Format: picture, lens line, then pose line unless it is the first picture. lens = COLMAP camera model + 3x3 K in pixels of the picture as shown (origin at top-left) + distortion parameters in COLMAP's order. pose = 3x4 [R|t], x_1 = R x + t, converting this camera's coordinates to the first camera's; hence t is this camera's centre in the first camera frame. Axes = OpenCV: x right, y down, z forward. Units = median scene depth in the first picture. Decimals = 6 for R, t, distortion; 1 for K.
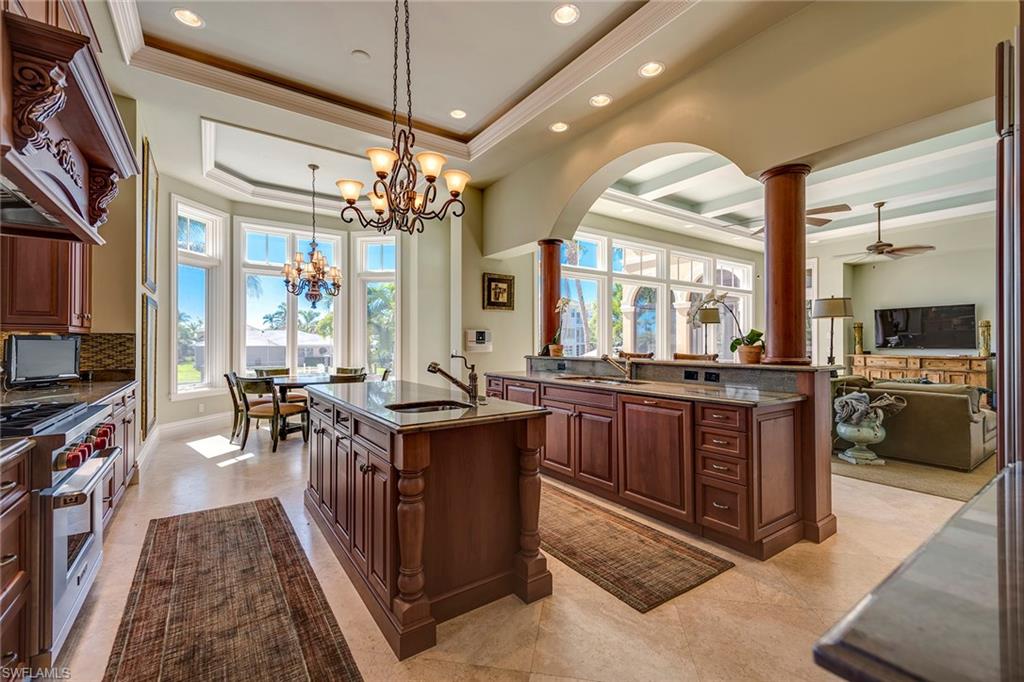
lens RADIAL K [[431.9, 0, 513.0], [0, 431.9, 335.3], [0, 0, 1]] dist [-0.016597, -0.000648]
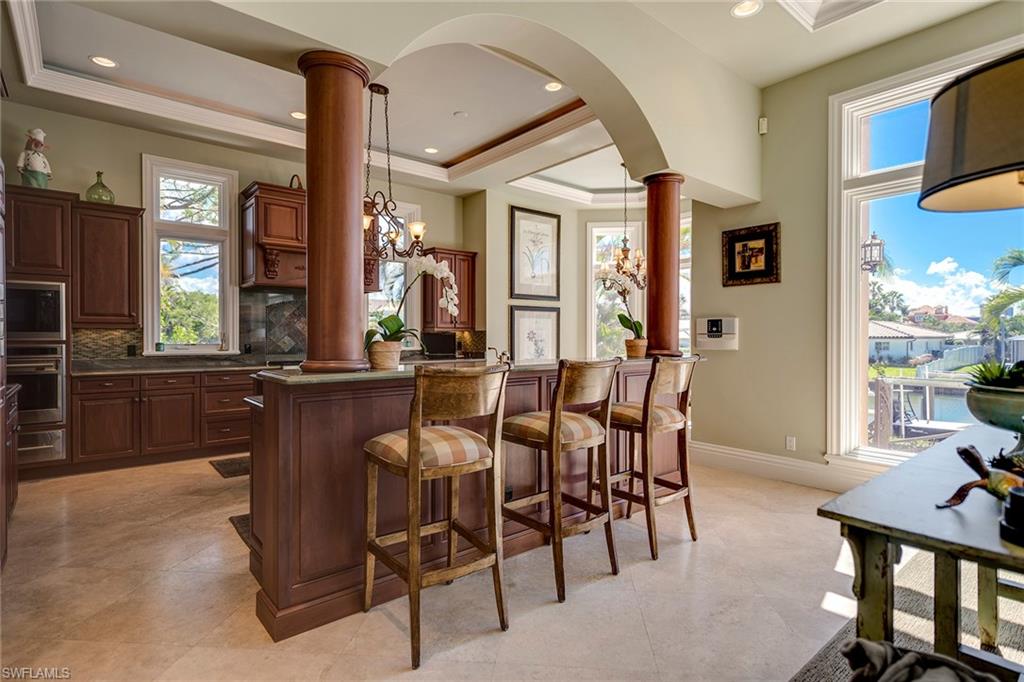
lens RADIAL K [[522.2, 0, 510.5], [0, 522.2, 335.6], [0, 0, 1]] dist [0.015769, -0.001266]
pose [[0.067859, -0.002505, -0.997692, 0.622732], [0.017688, 0.999843, -0.001307, 0.010047], [0.997538, -0.017559, 0.067893, 0.527917]]
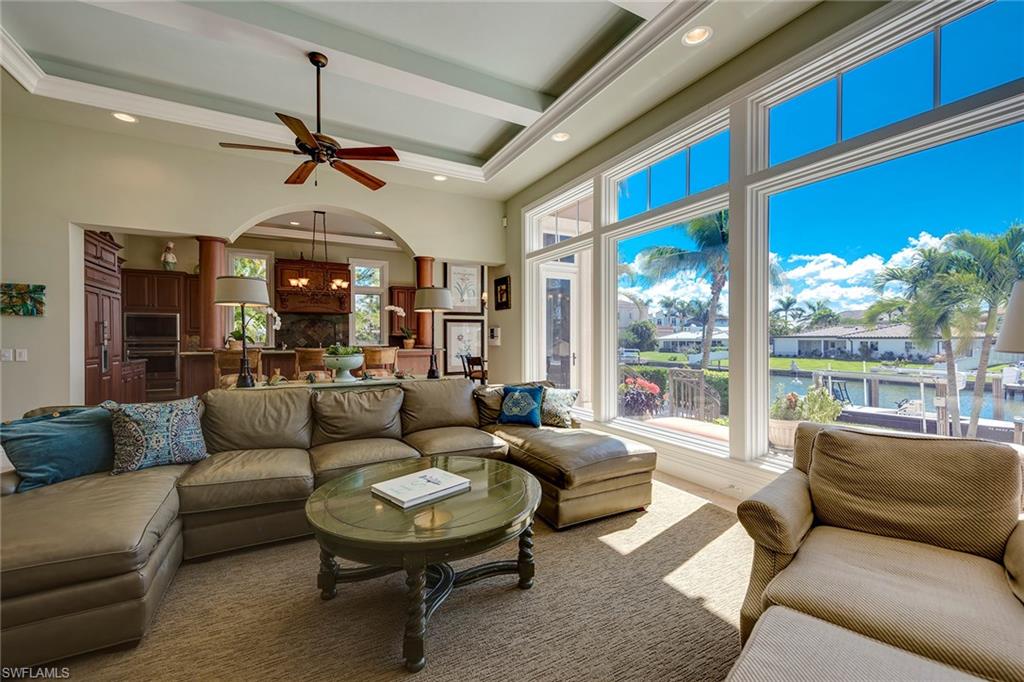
lens RADIAL K [[413.3, 0, 514.1], [0, 413.3, 341.9], [0, 0, 1]] dist [0.004635, 0.000193]
pose [[-0.110708, 0.009085, -0.993811, 0.923869], [0.019086, 0.999793, 0.007013, 0.017994], [0.993670, -0.018192, -0.110858, 1.014229]]
